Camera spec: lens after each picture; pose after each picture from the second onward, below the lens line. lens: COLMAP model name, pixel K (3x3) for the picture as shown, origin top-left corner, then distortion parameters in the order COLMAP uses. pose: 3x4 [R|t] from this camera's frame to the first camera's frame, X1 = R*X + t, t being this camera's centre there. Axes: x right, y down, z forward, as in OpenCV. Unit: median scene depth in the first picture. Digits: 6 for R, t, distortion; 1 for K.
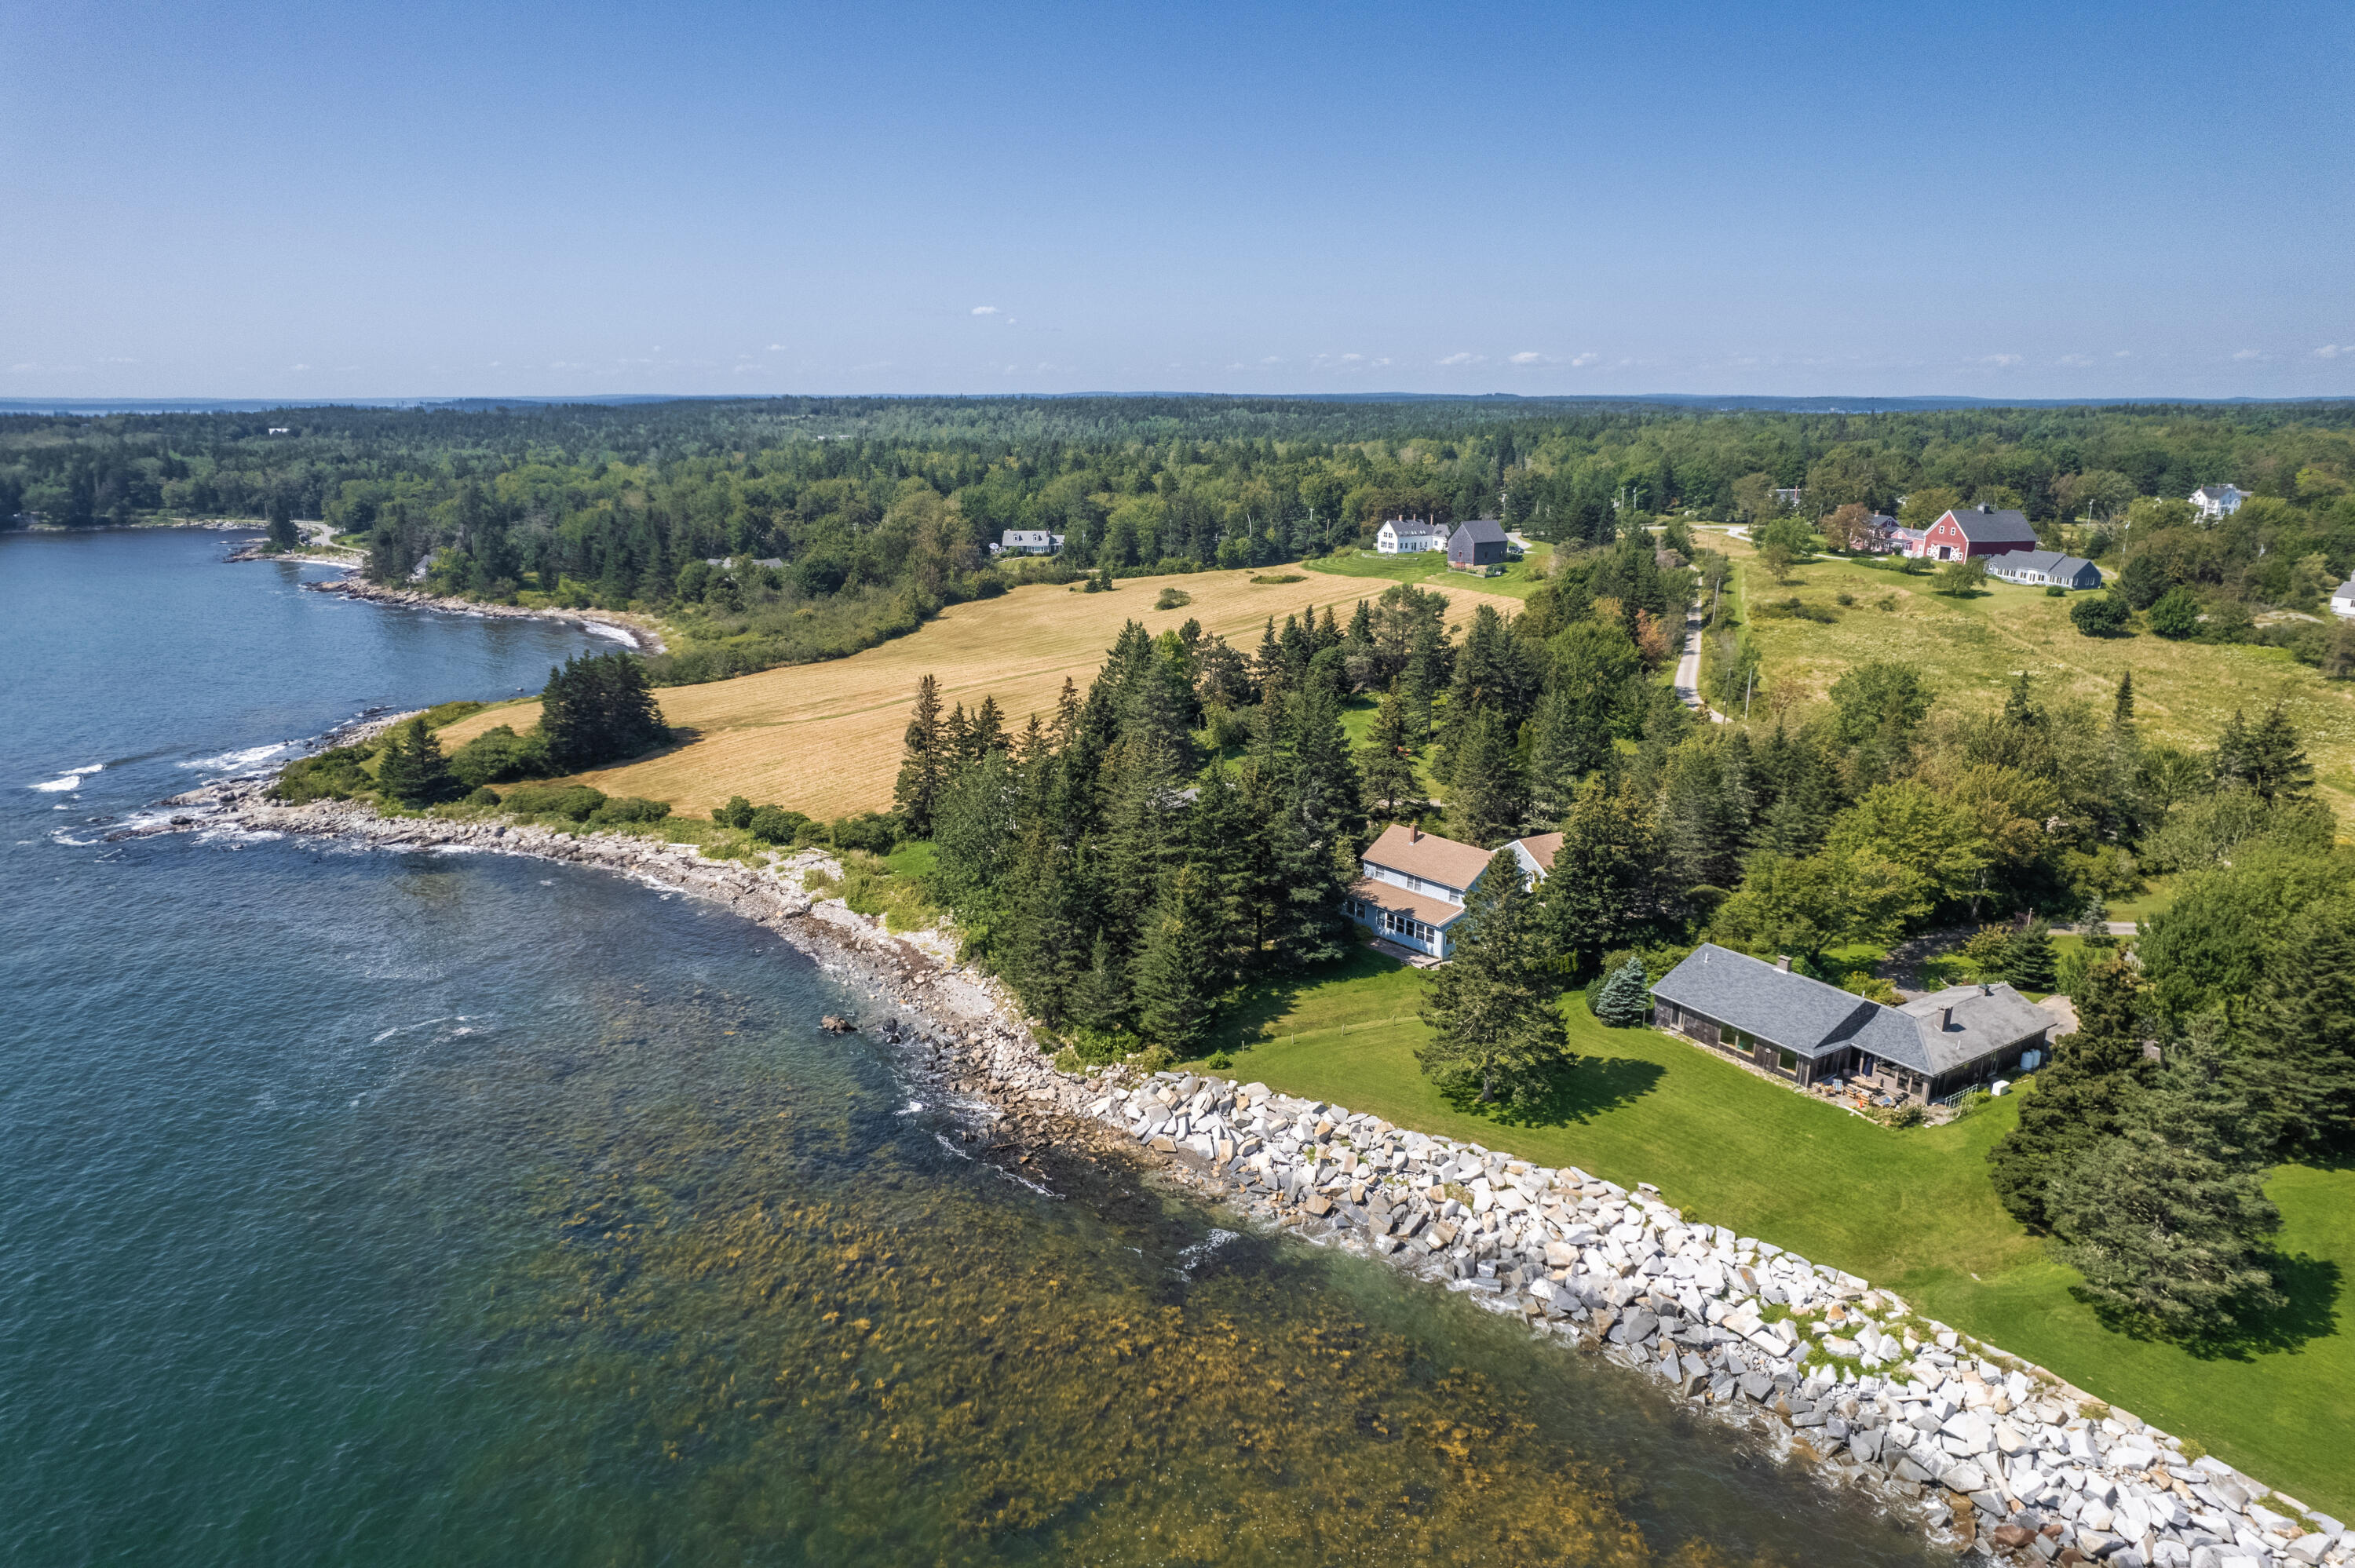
lens RADIAL K [[1502.8, 0, 1173.1], [0, 1502.8, 813.6], [0, 0, 1]] dist [-0.061365, 0.052616]
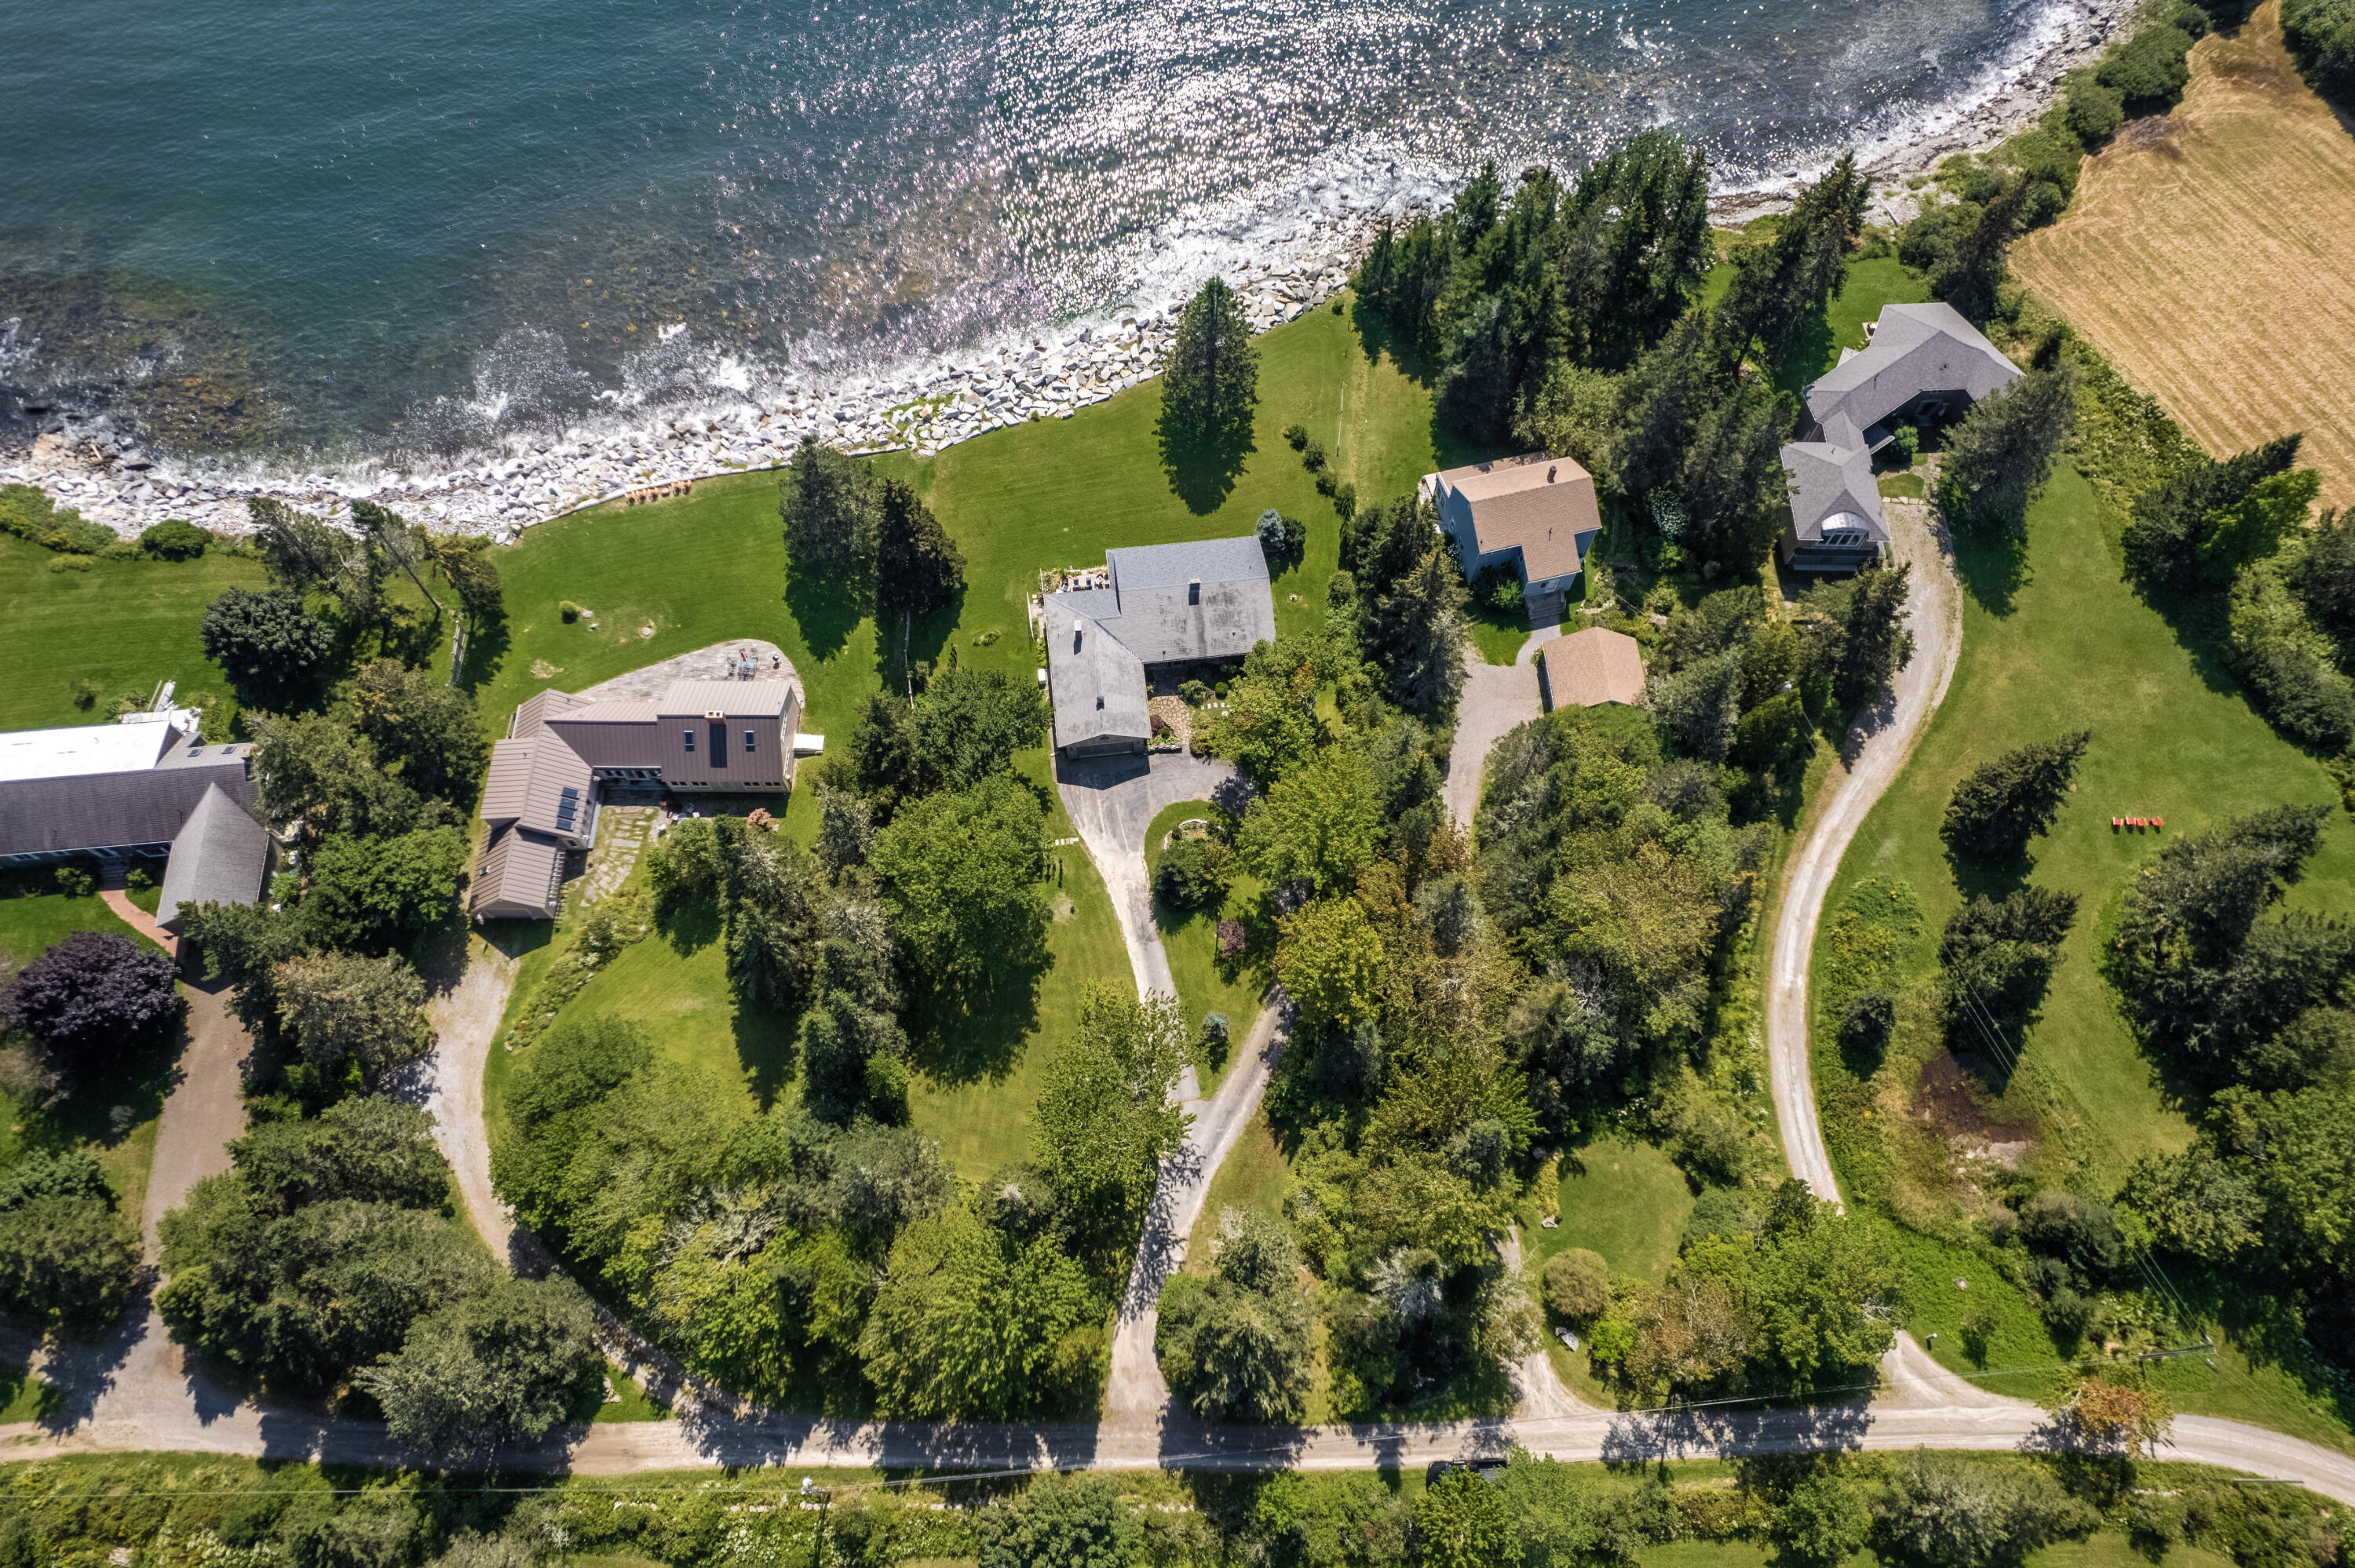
lens RADIAL K [[1502.8, 0, 1172.6], [0, 1502.8, 798.6], [0, 0, 1]] dist [-0.061365, 0.052616]
pose [[-0.433856, 0.815209, -0.383670, 1.046751], [-0.249270, 0.300607, 0.920597, -0.984123], [0.865814, 0.495044, 0.072787, 0.992191]]
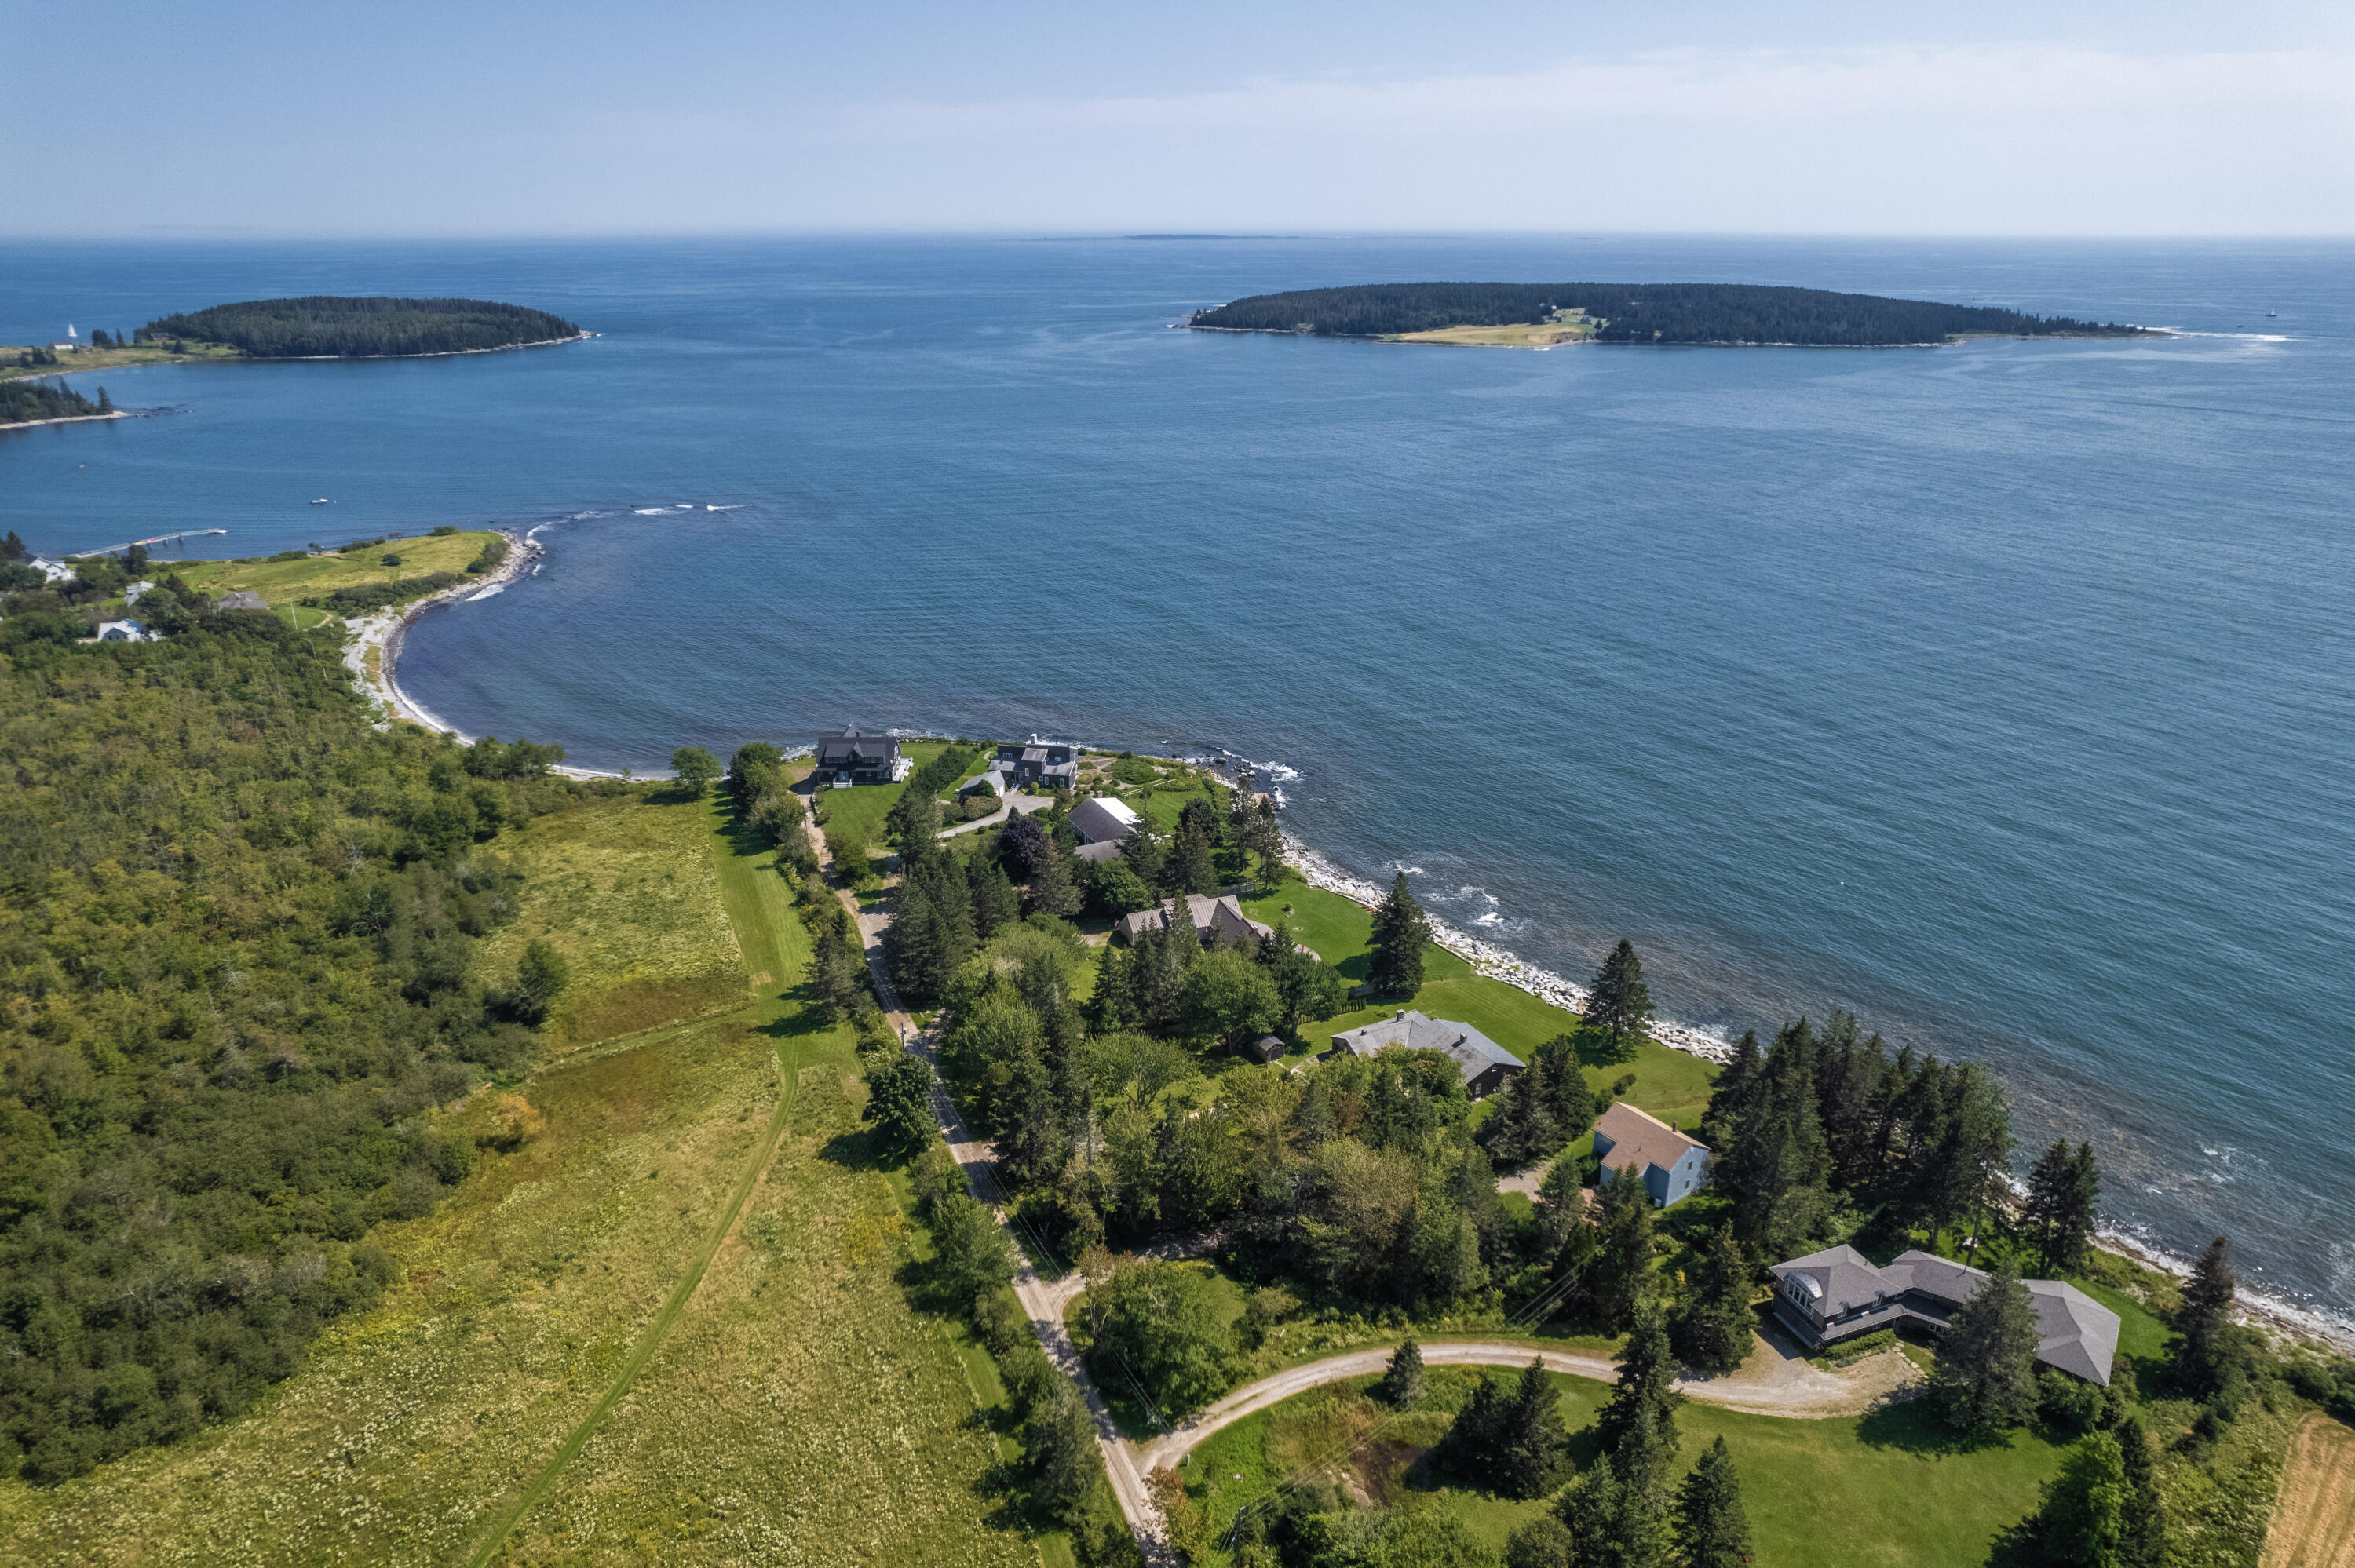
lens RADIAL K [[1502.8, 0, 1184.9], [0, 1502.8, 806.5], [0, 0, 1]] dist [-0.061365, 0.052616]
pose [[-0.997595, -0.024200, 0.064944, 0.658515], [0.020261, 0.794295, 0.607194, -1.337663], [-0.066279, 0.607050, -0.791895, 2.411234]]
